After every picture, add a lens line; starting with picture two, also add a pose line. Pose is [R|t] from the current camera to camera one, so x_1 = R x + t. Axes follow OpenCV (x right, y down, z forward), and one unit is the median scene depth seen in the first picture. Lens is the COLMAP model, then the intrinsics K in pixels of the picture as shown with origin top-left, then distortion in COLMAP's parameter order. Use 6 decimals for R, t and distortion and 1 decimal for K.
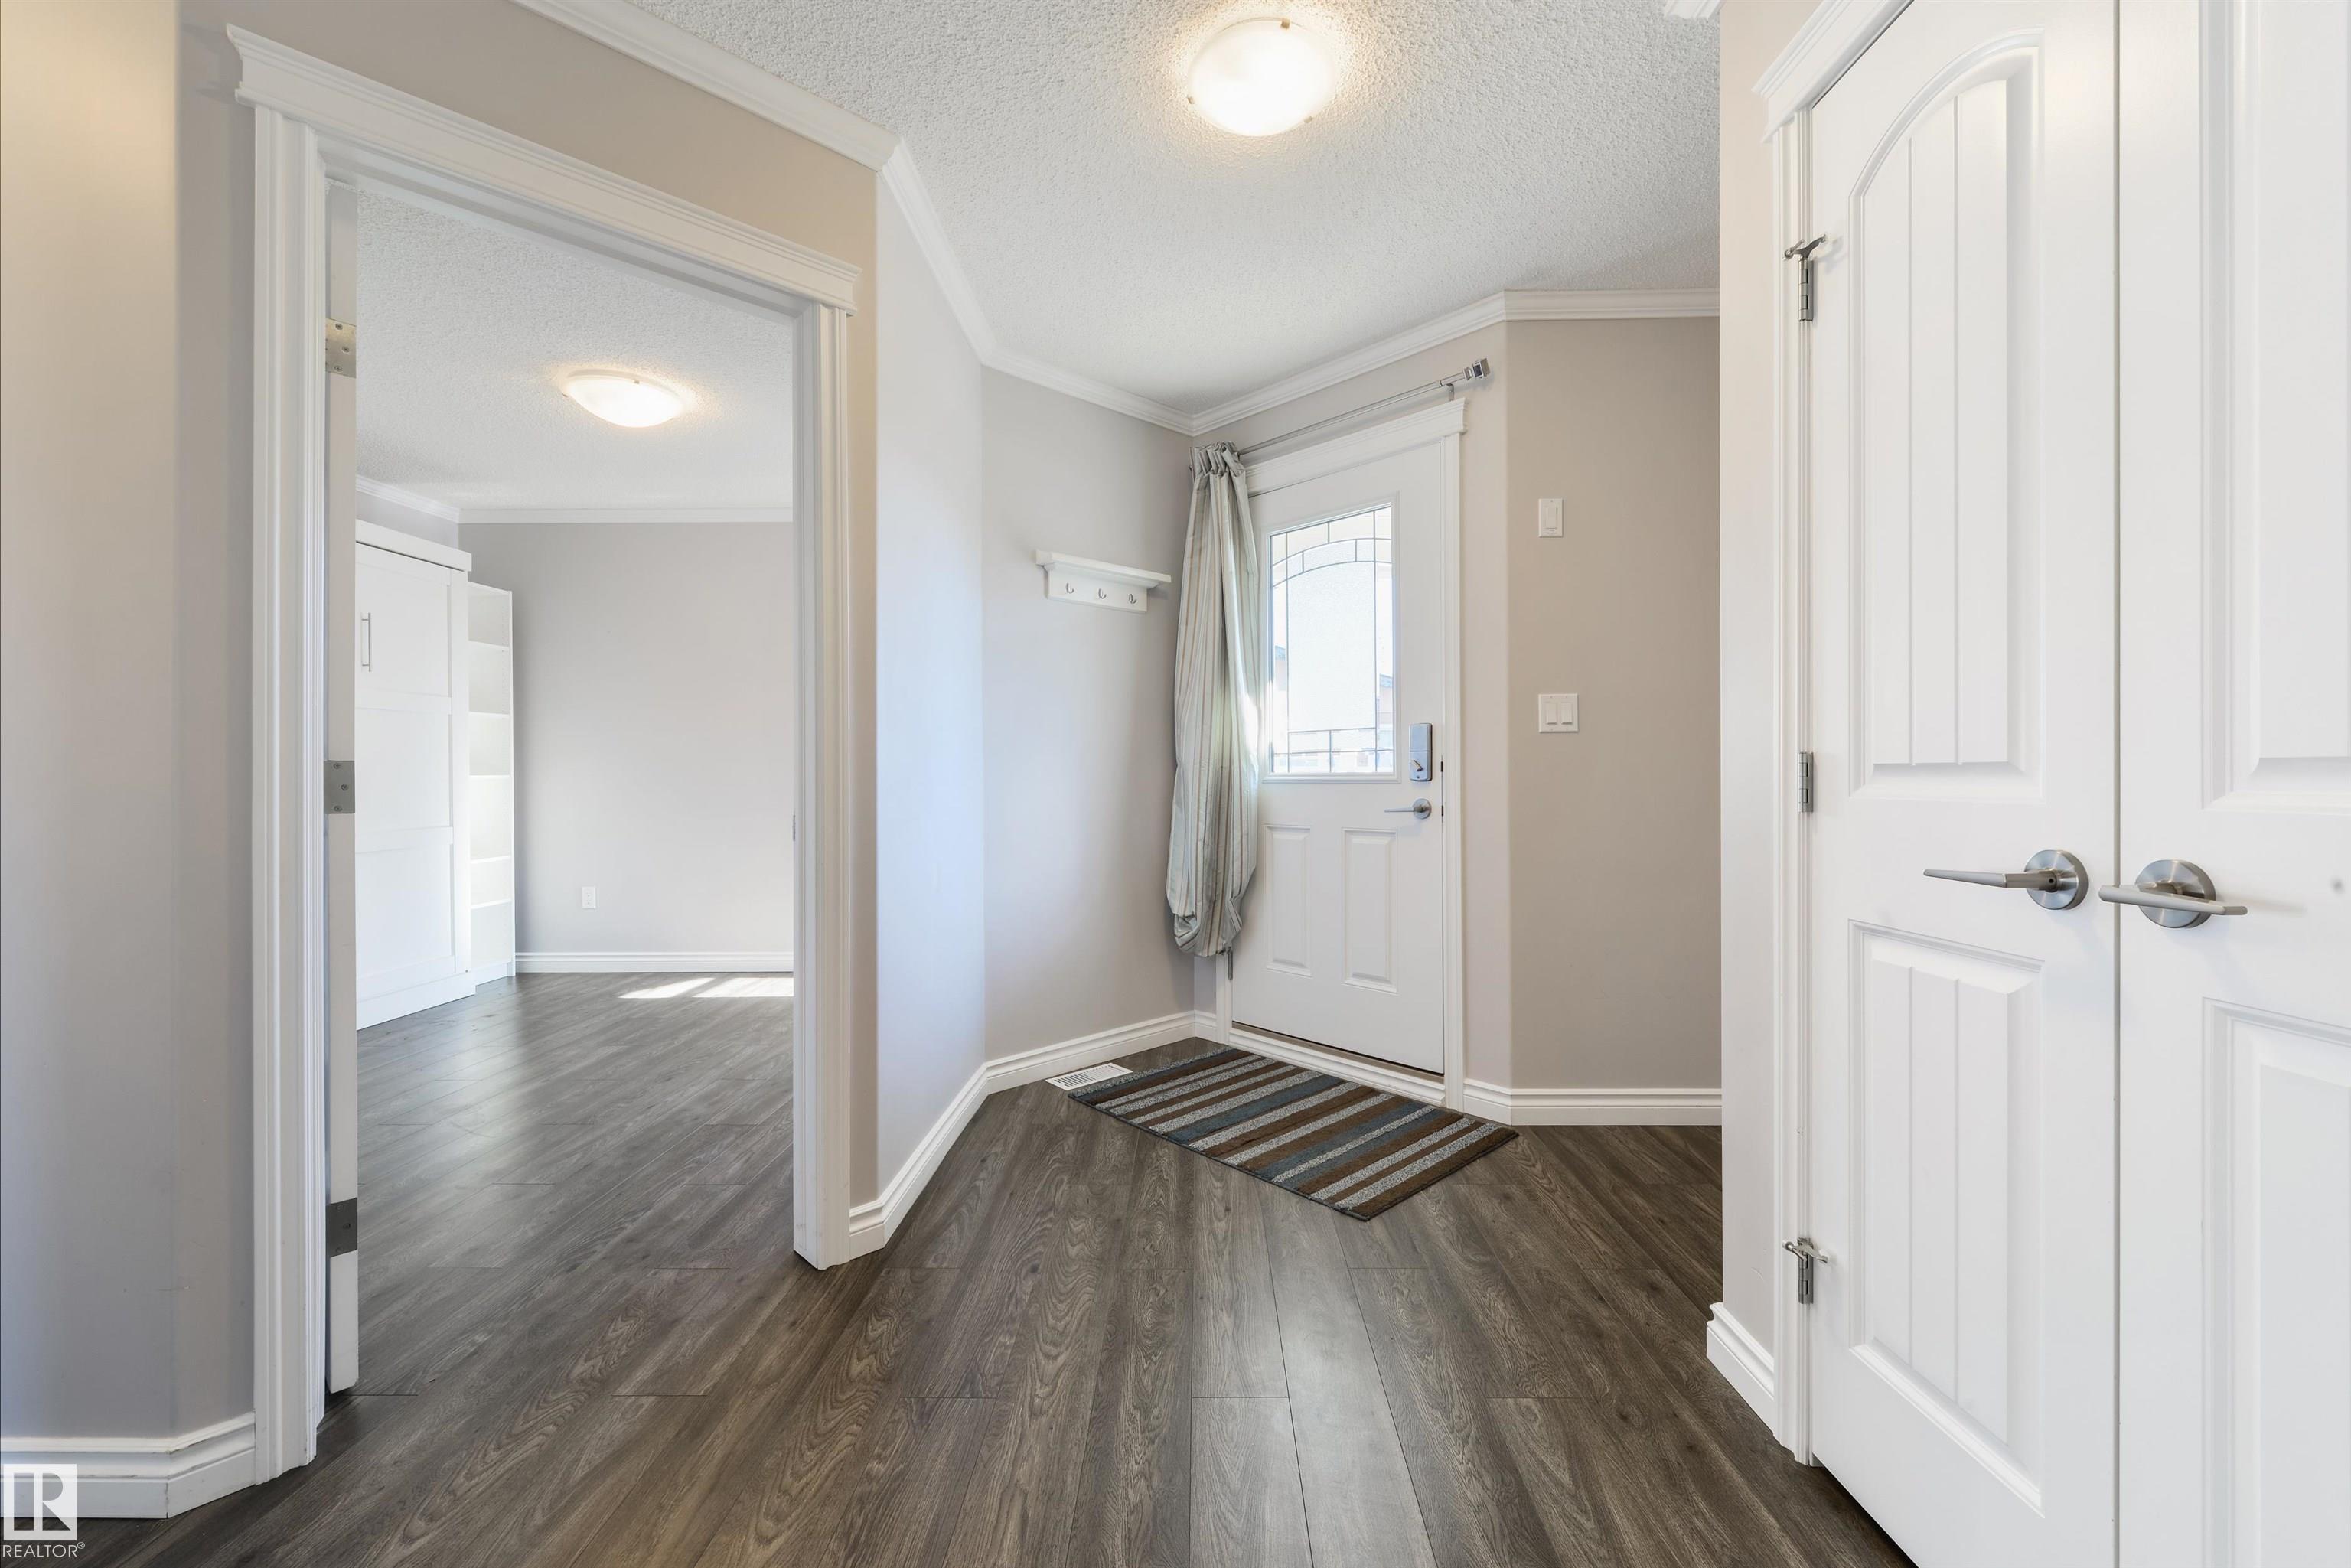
lens RADIAL K [[920.6, 0, 1187.9], [0, 920.6, 777.2], [0, 0, 1]] dist [0.008170, -0.000177]
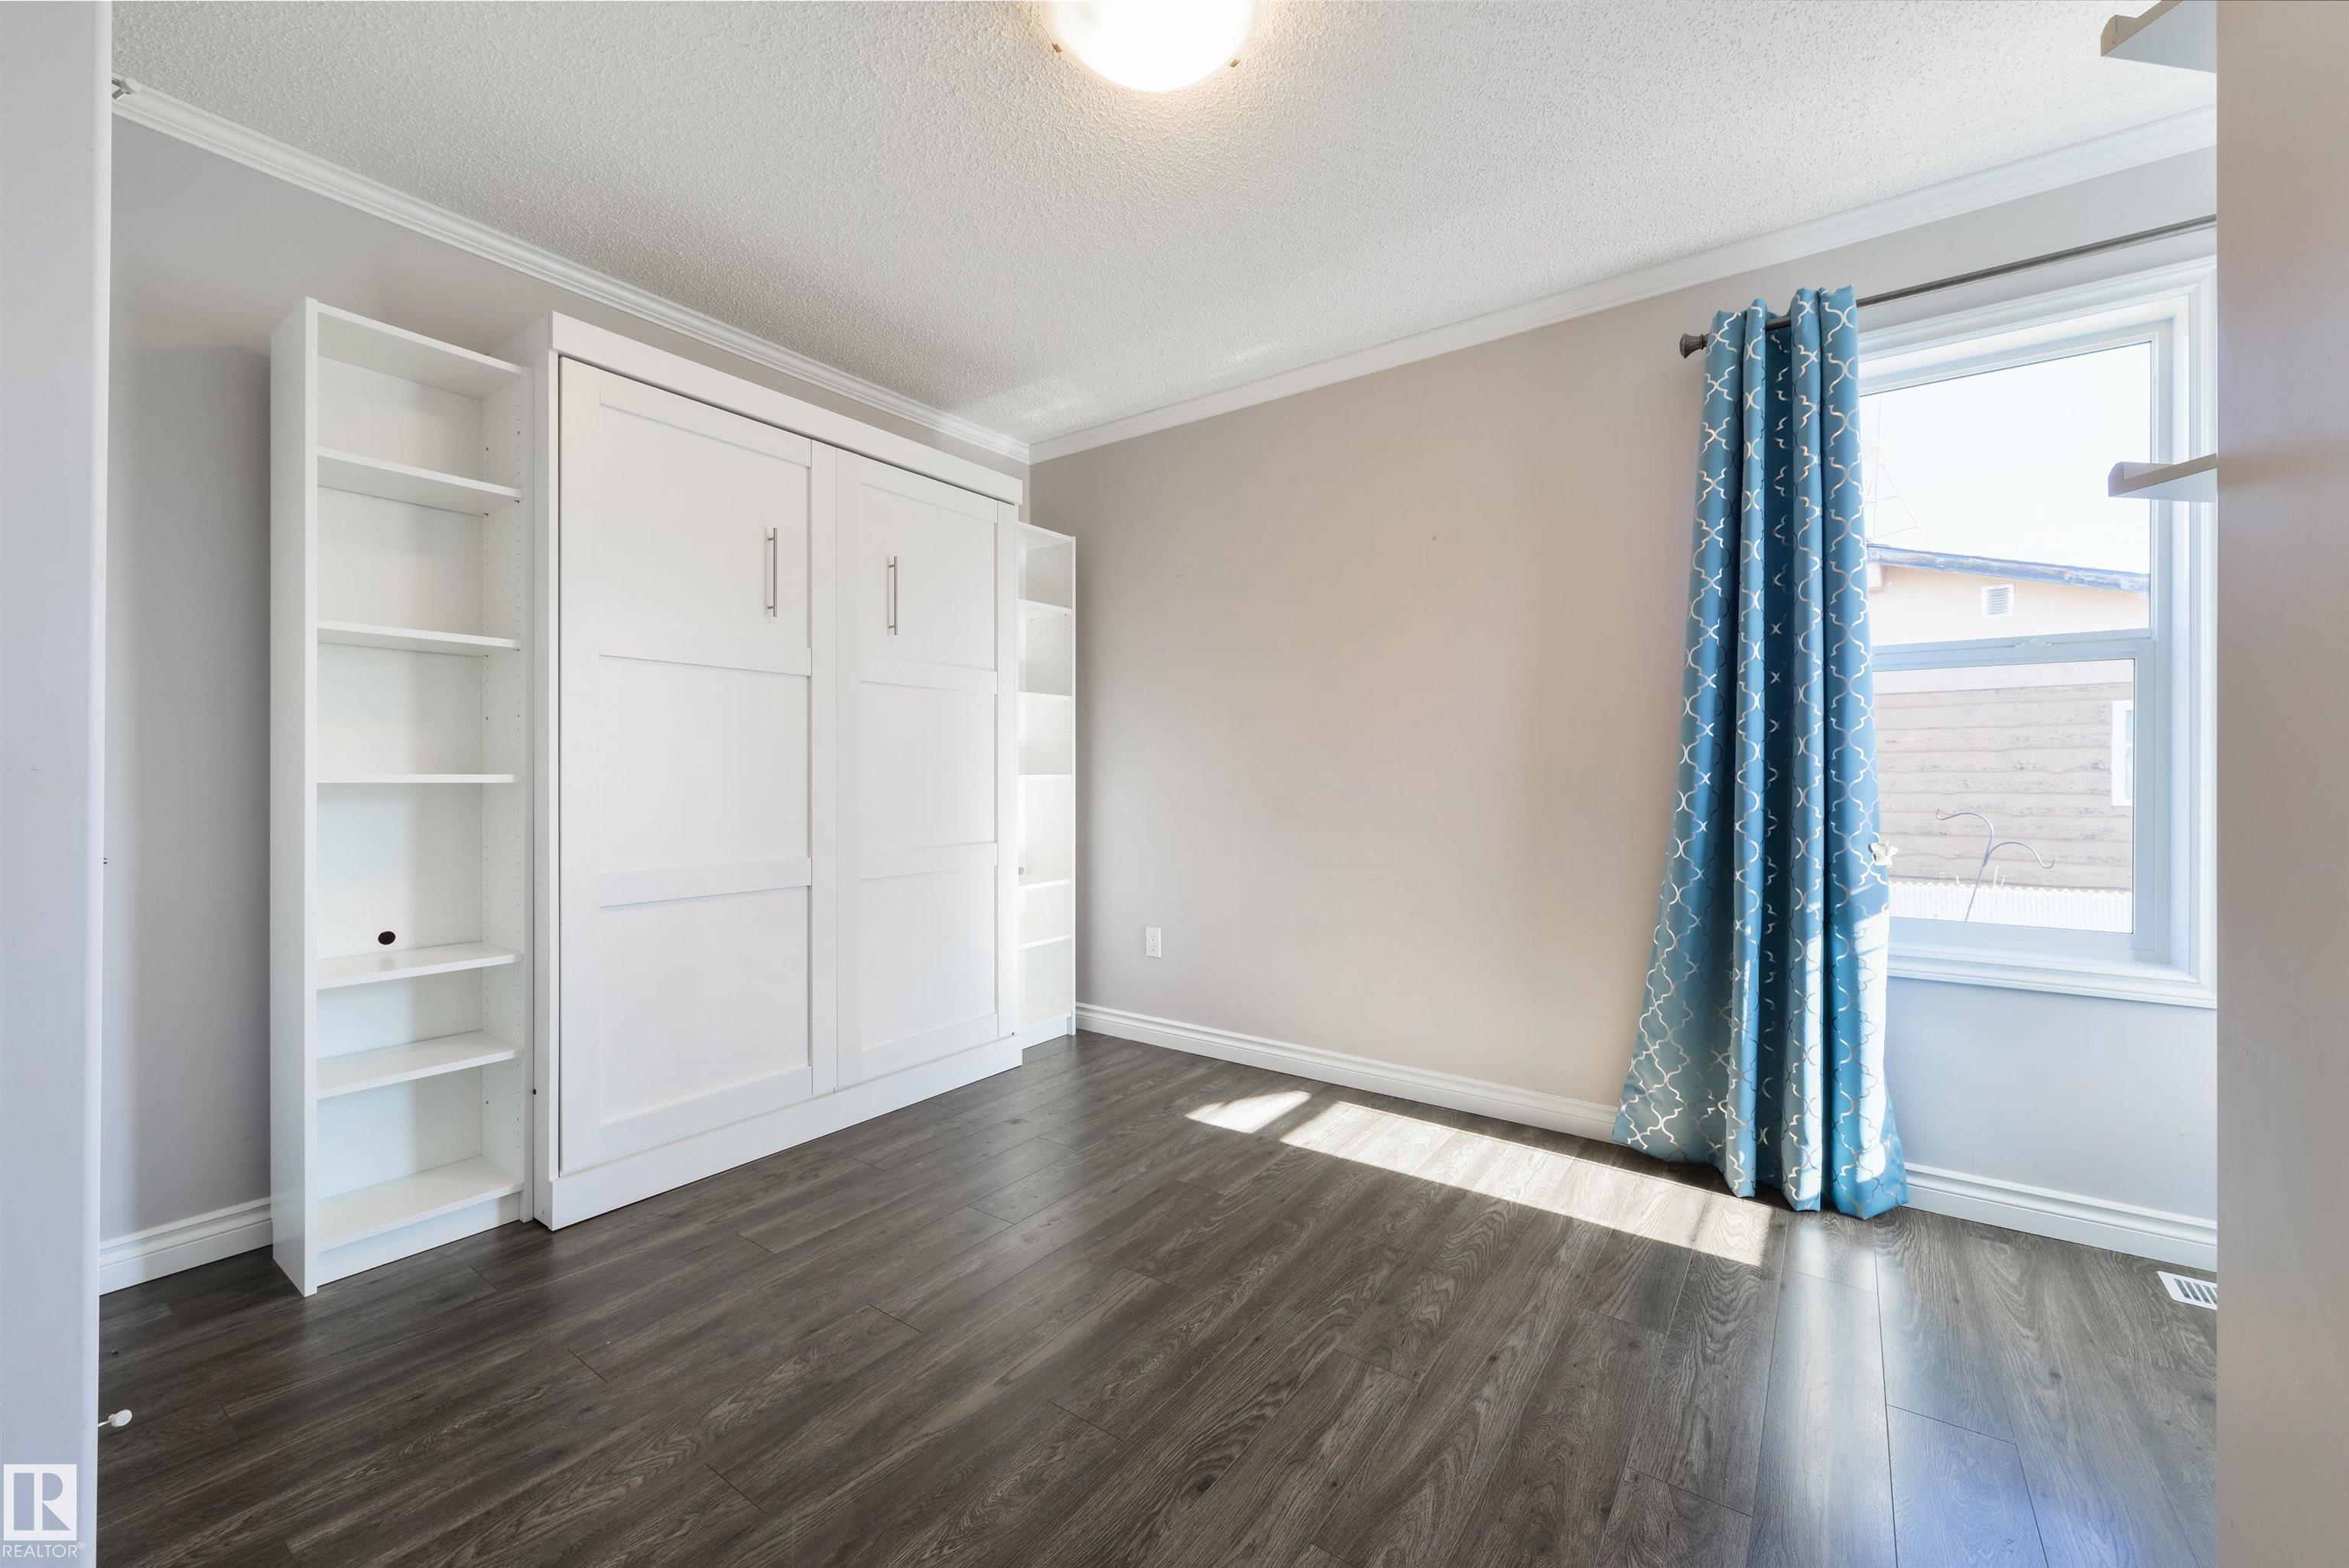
lens RADIAL K [[920.0, 0, 1183.9], [0, 920.0, 777.1], [0, 0, 1]] dist [-0.001525, -0.000493]
pose [[0.820187, 0.006660, -0.572057, -0.224120], [-0.007080, 0.999974, 0.001491, -0.001892], [0.572052, 0.002827, 0.820213, 0.439085]]
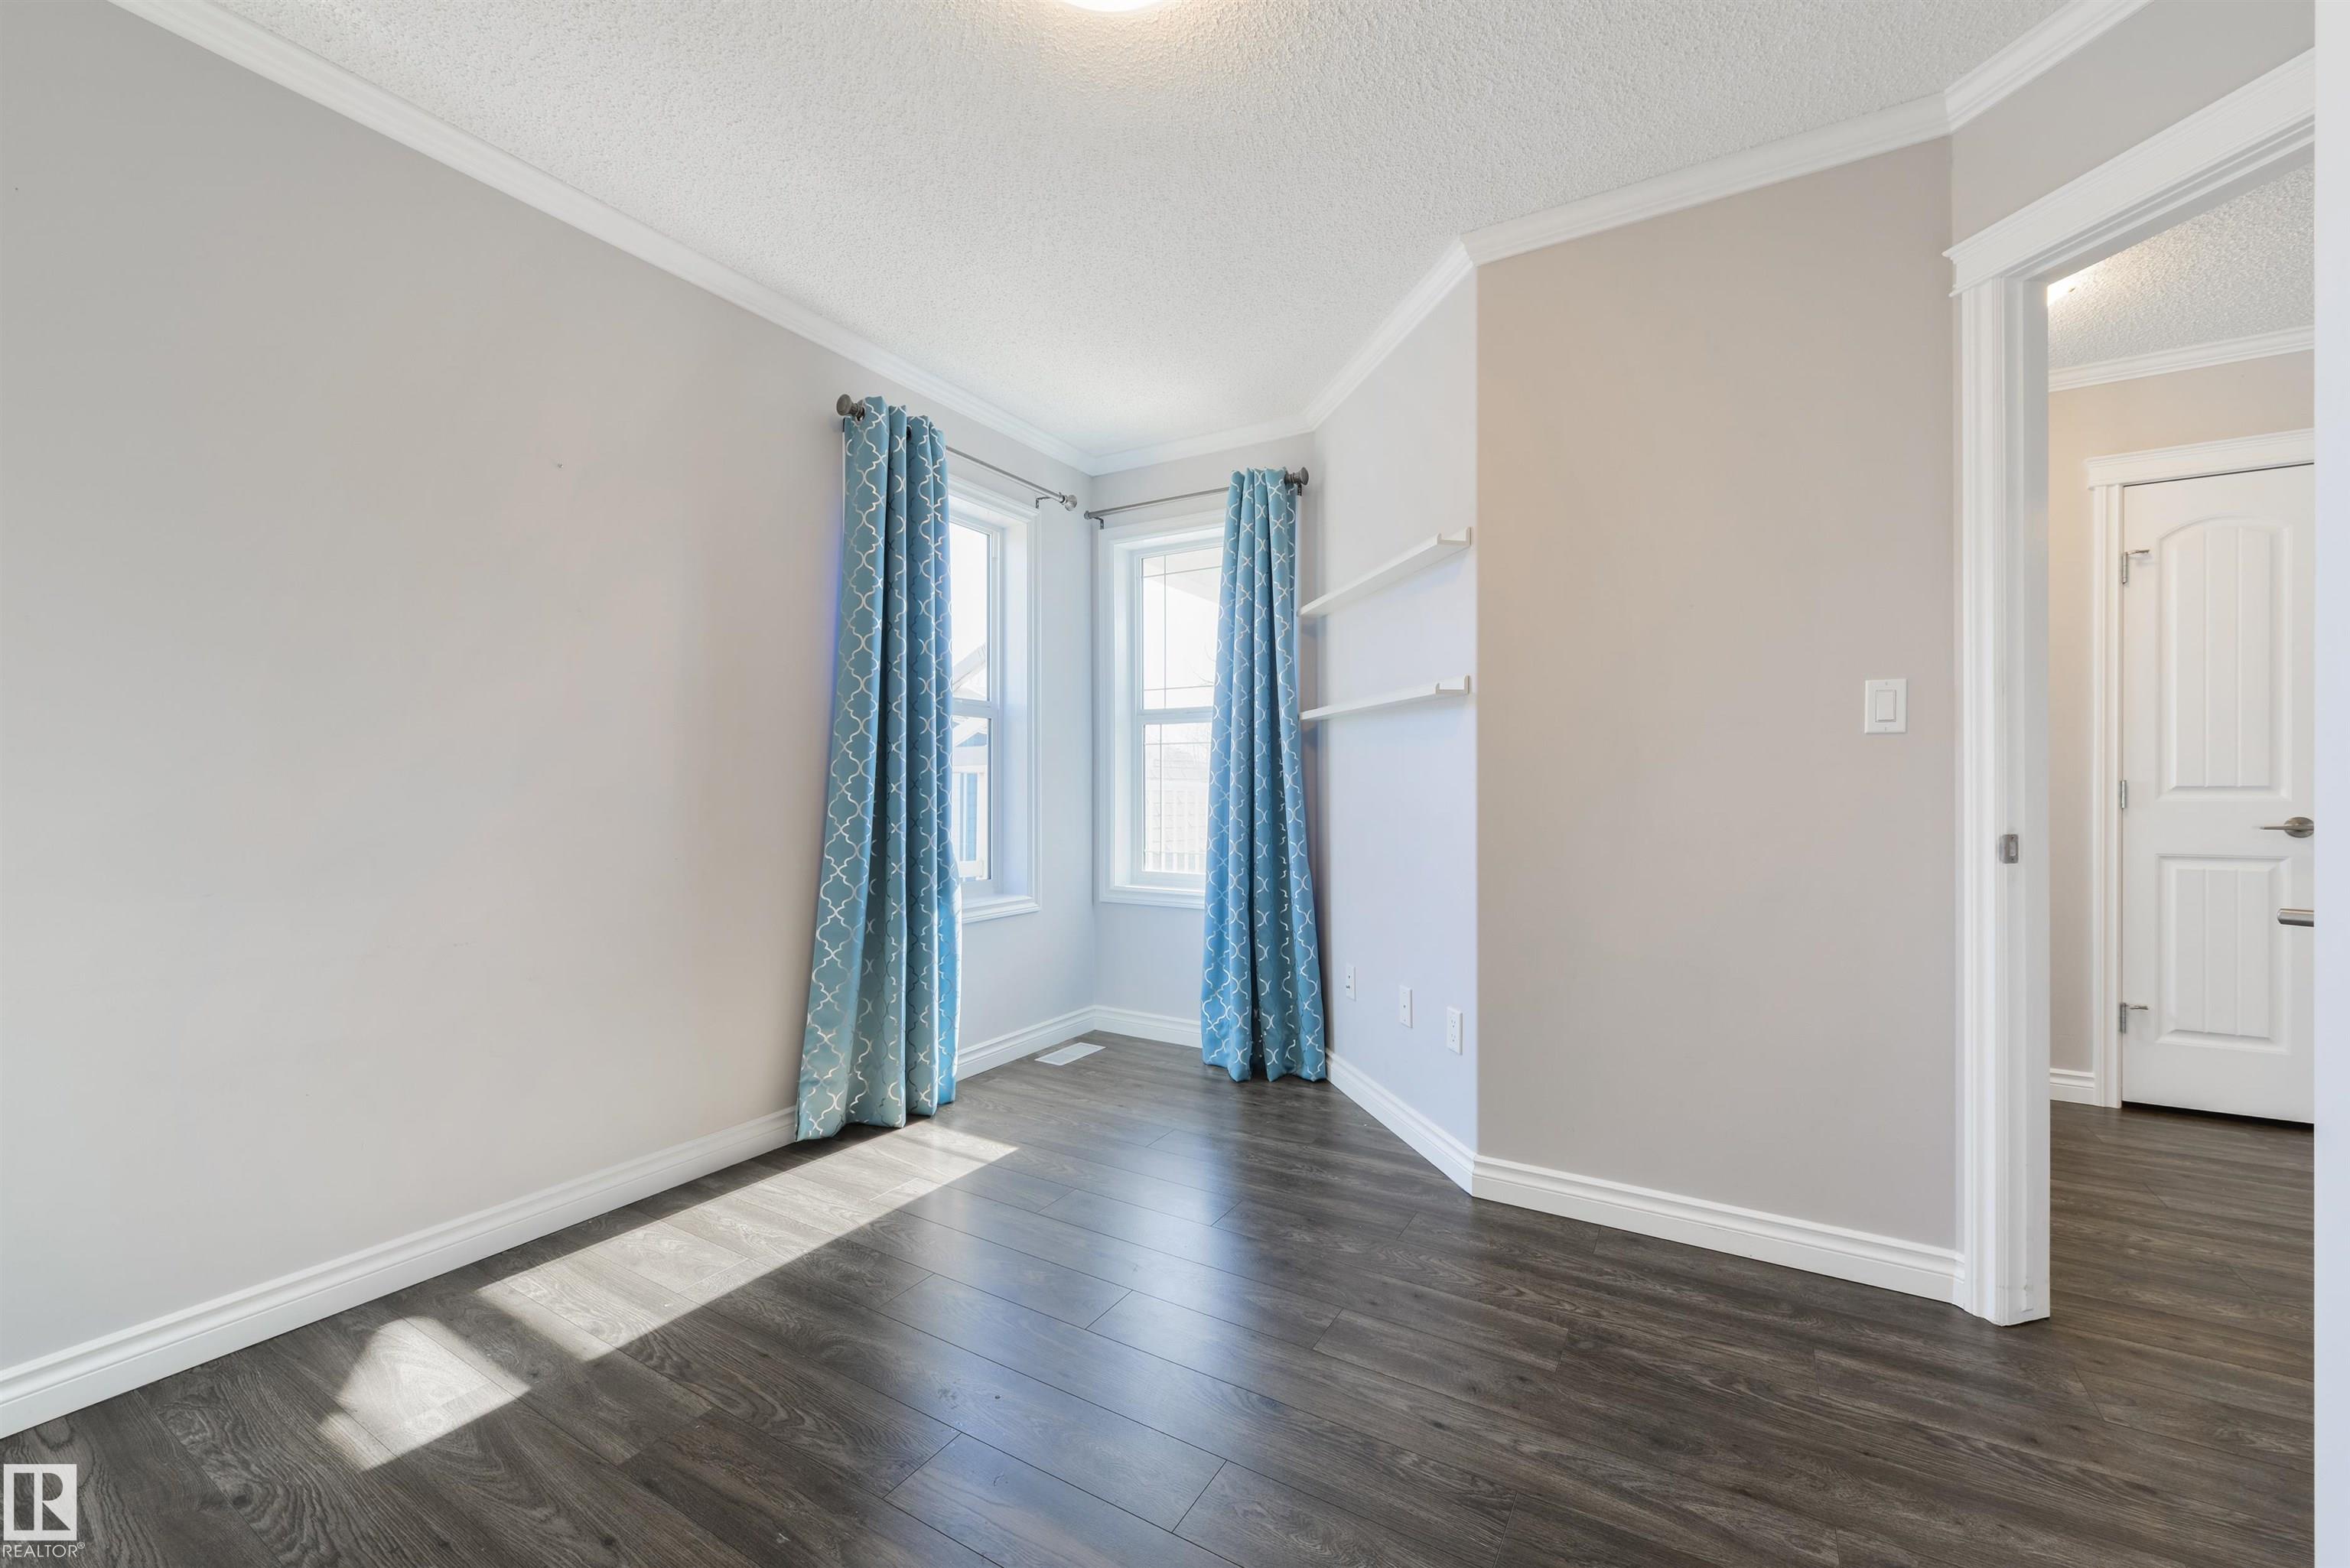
lens RADIAL K [[928.4, 0, 1200.0], [0, 928.4, 788.4], [0, 0, 1]] dist [0.001589, 0.000265]
pose [[0.499700, 0.002254, 0.866196, -0.692592], [0.000989, 0.999994, -0.003173, -0.000632], [-0.866198, 0.002443, 0.499695, 0.534971]]
